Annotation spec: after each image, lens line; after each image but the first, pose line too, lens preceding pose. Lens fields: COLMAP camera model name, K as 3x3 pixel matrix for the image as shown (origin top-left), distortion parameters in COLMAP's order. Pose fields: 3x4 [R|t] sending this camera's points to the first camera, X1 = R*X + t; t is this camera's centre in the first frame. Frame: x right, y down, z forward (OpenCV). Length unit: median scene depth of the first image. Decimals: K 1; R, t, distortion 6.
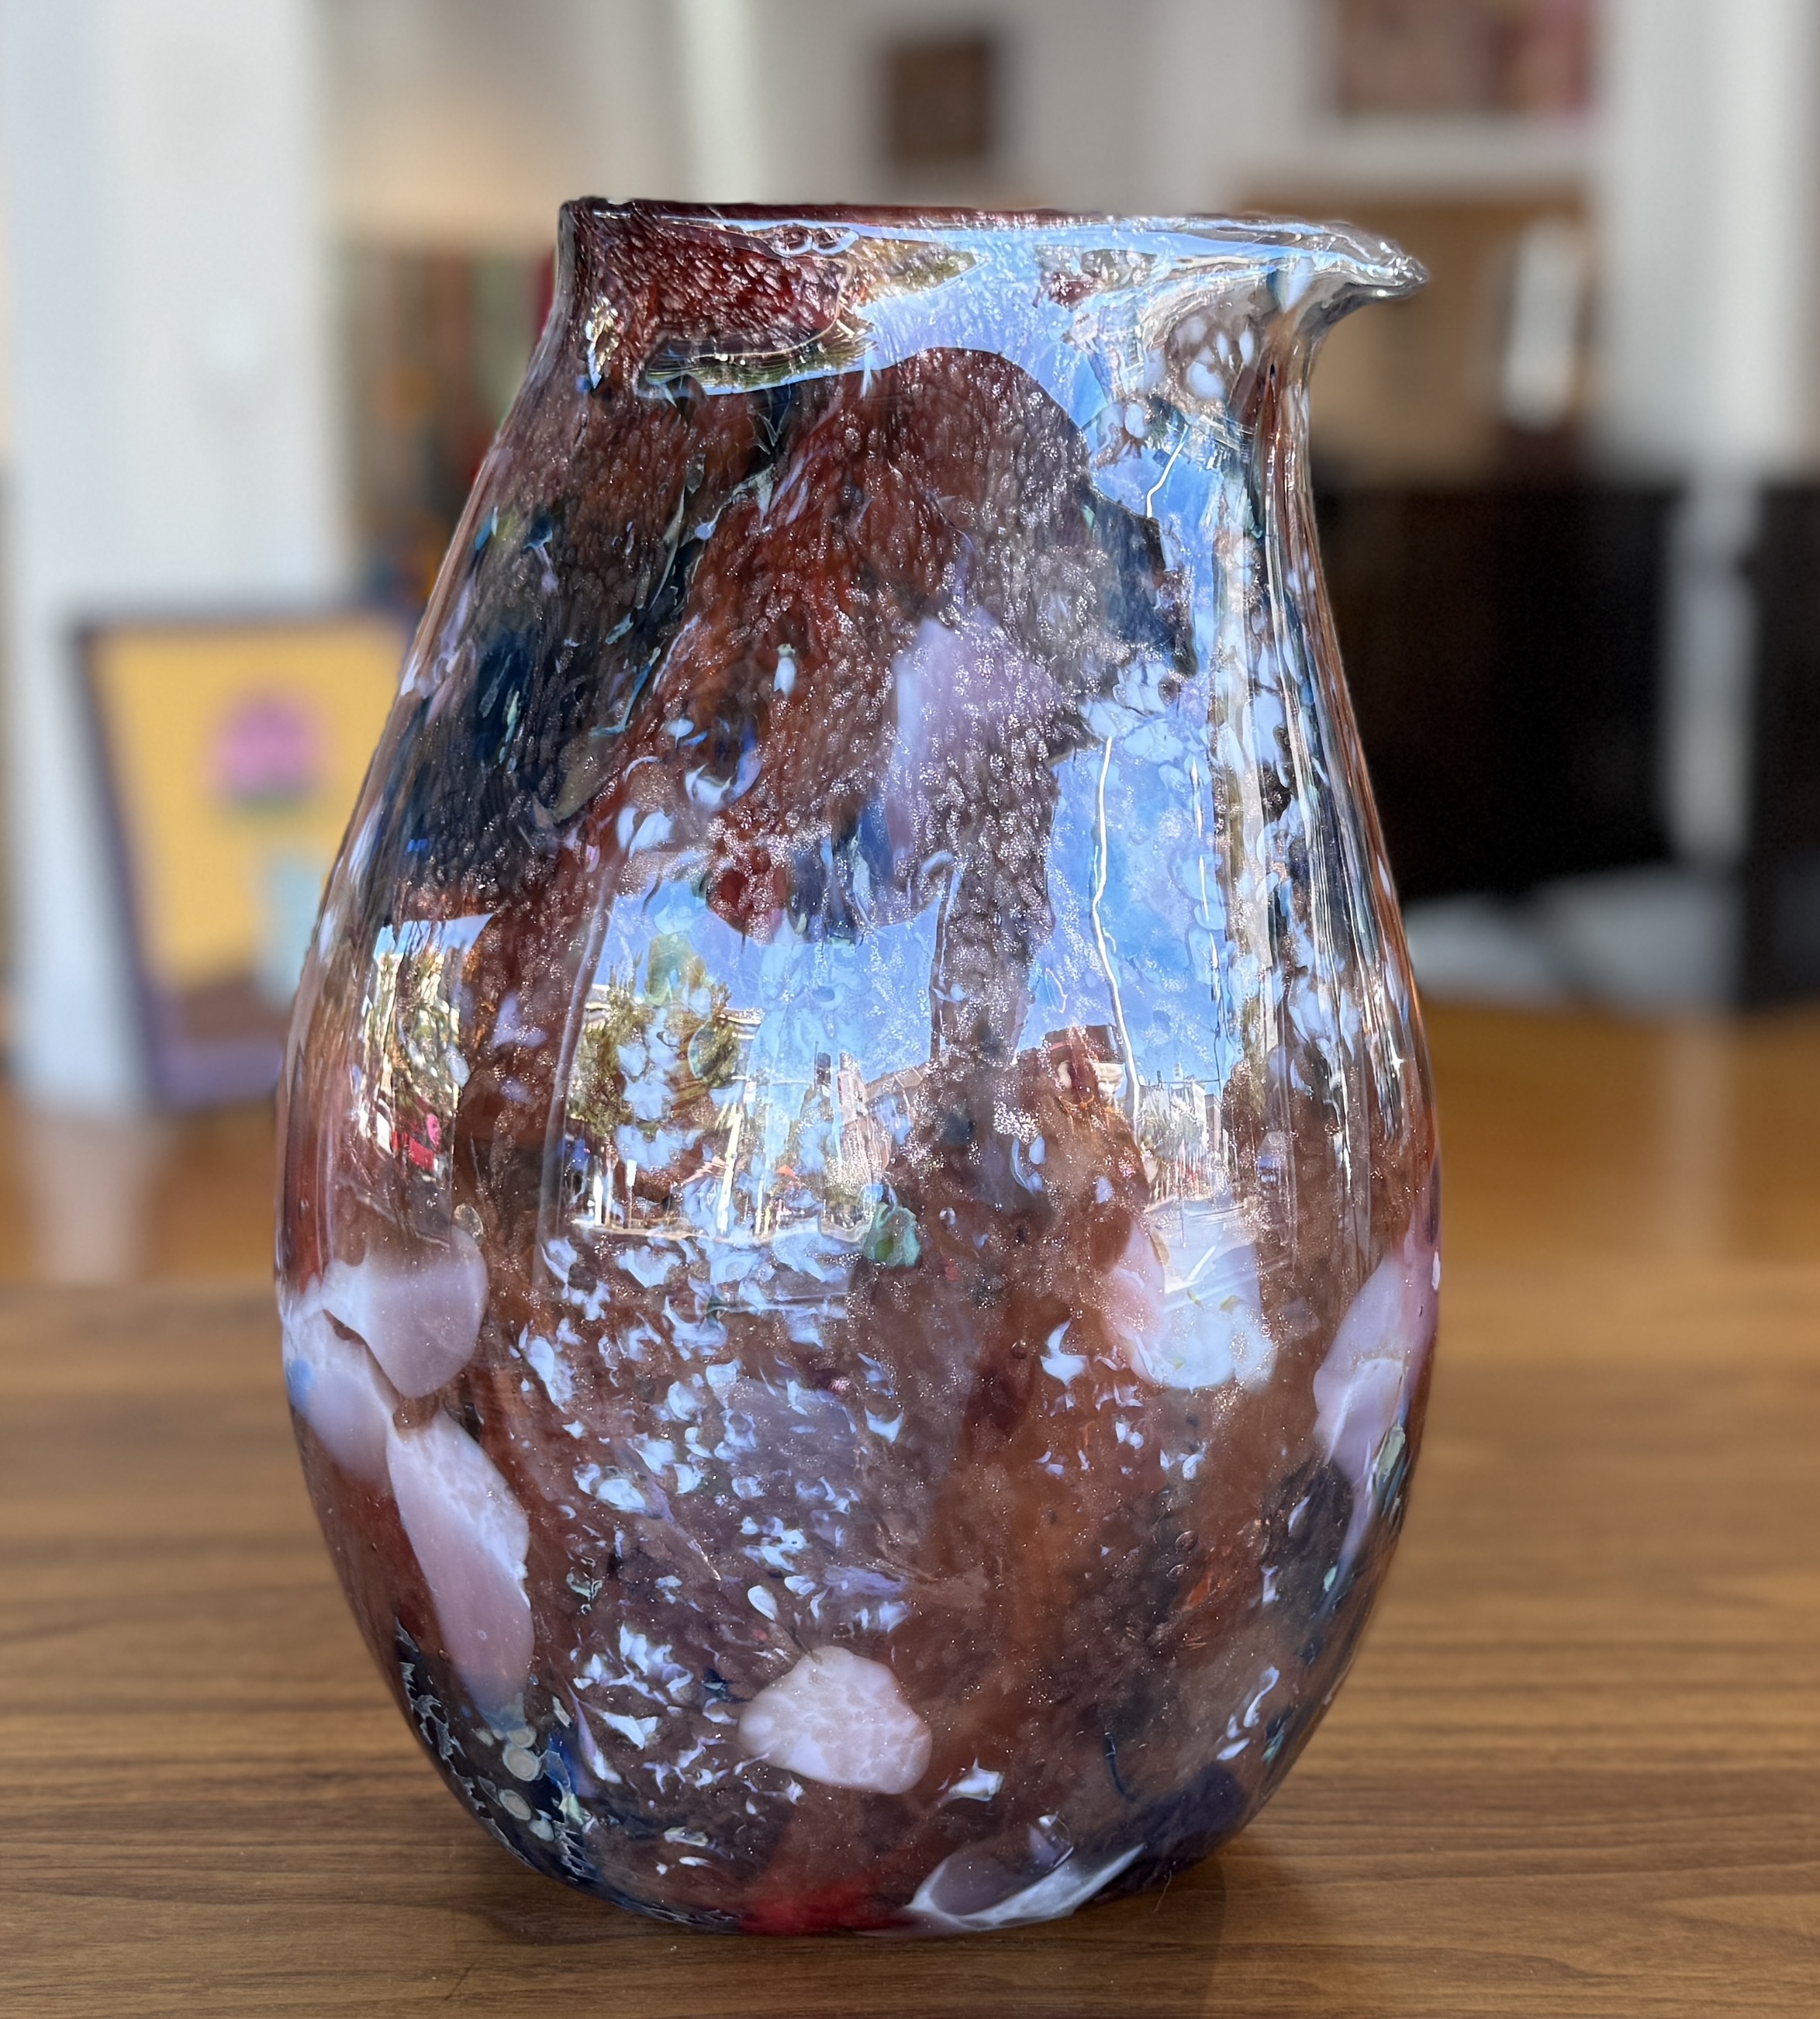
lens RADIAL K [[1659.0, 0, 903.6], [0, 1659.0, 905.6], [0, 0, 1]] dist [0.007399, 0.000766]
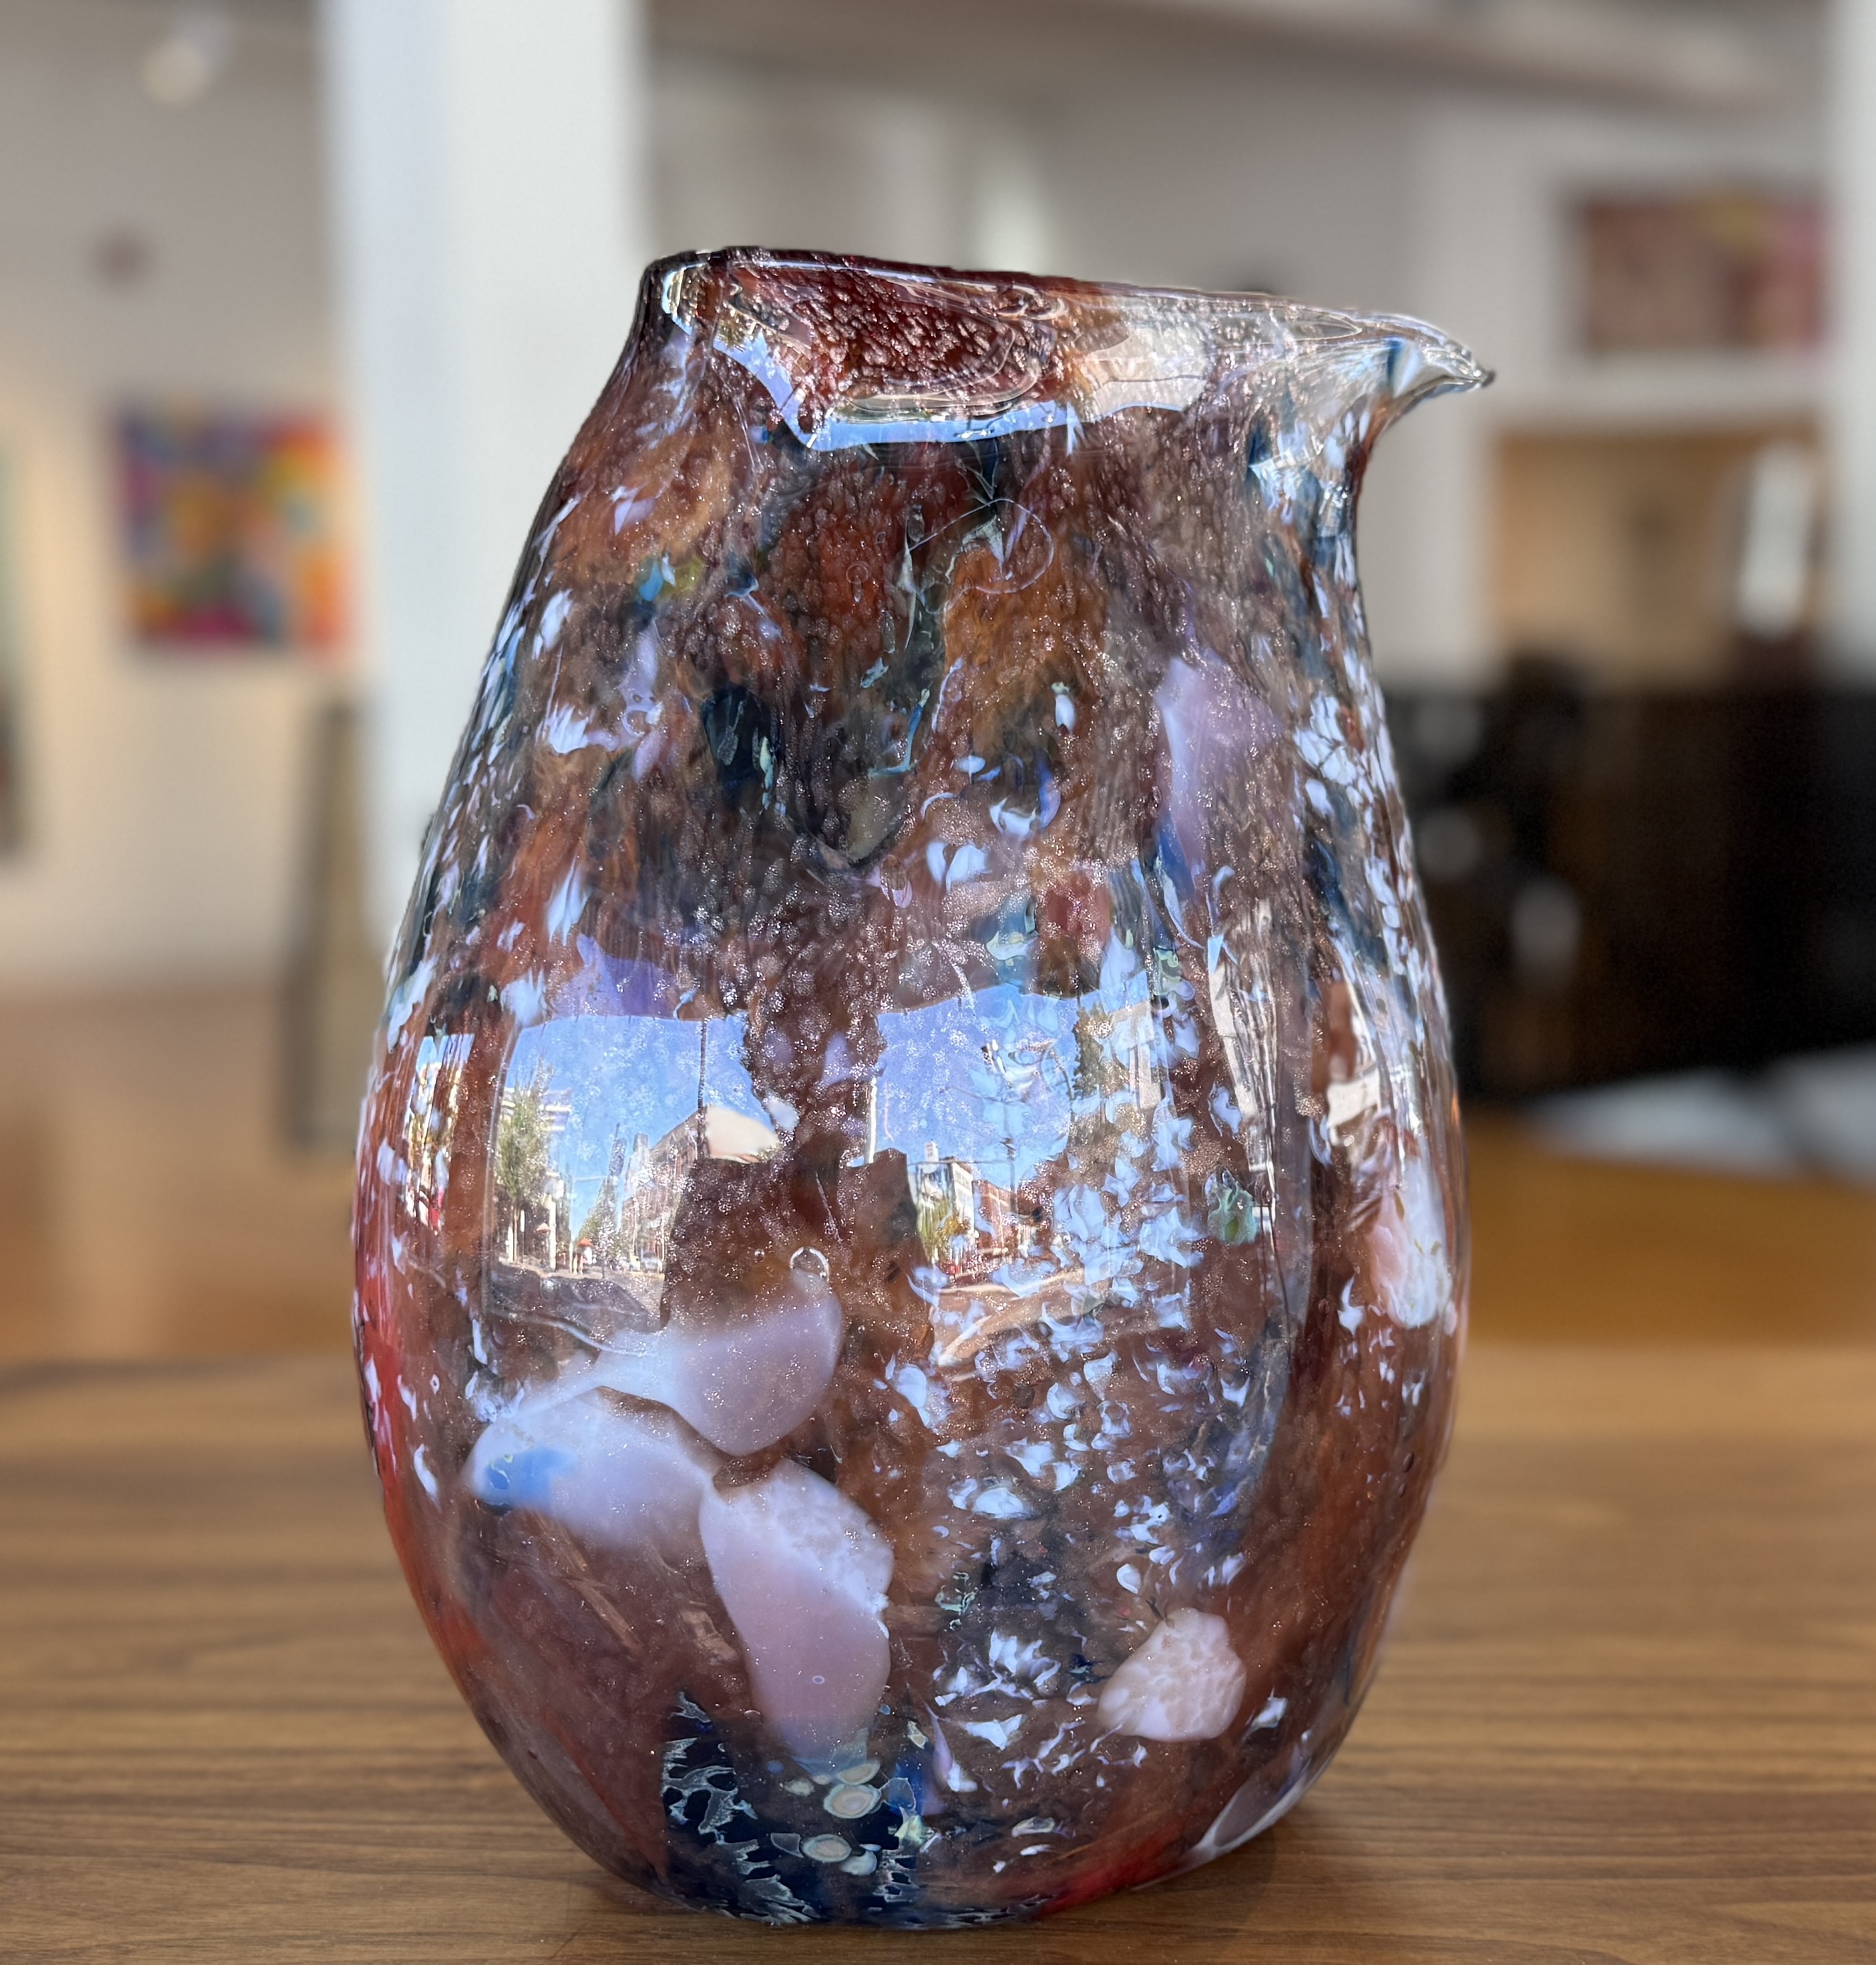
lens RADIAL K [[1575.0, 0, 938.0], [0, 1575.0, 983.7], [0, 0, 1]] dist [0.010694, -0.004223]
pose [[0.939283, -0.075907, 0.334643, -0.491911], [0.077789, 0.996939, 0.007796, 0.020588], [-0.334210, 0.018709, 0.942313, 0.078401]]
